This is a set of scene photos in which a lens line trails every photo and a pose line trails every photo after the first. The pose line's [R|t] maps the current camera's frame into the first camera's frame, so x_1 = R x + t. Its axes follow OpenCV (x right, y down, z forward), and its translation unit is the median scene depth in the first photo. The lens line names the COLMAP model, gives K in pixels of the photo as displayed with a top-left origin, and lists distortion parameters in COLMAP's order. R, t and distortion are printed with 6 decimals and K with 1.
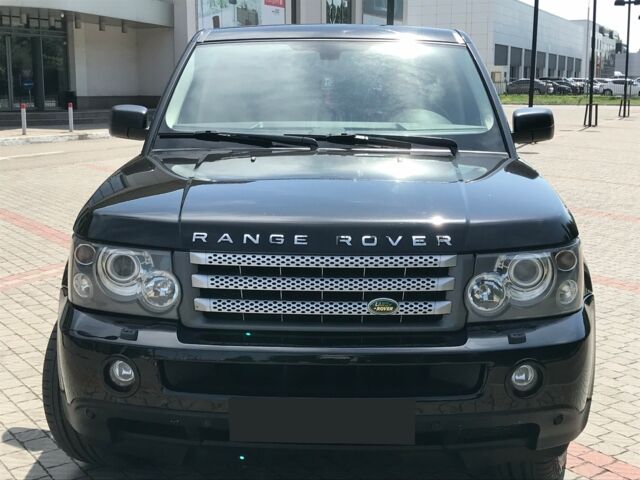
lens RADIAL K [[891.7, 0, 311.5], [0, 891.7, 238.6], [0, 0, 1]] dist [0.196974, -0.726598]
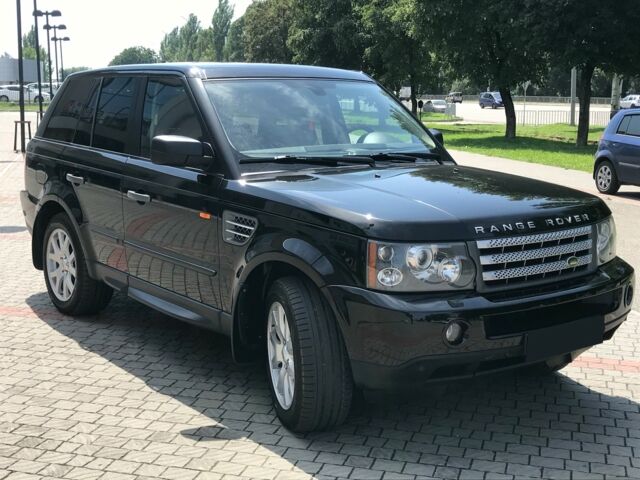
lens RADIAL K [[882.4, 0, 327.4], [0, 882.4, 239.9], [0, 0, 1]] dist [0.311253, -1.630358]
pose [[0.778555, -0.102326, 0.619178, -1.203869], [0.103612, 0.994037, 0.033994, -0.059540], [-0.618965, 0.037688, 0.784514, 0.030731]]
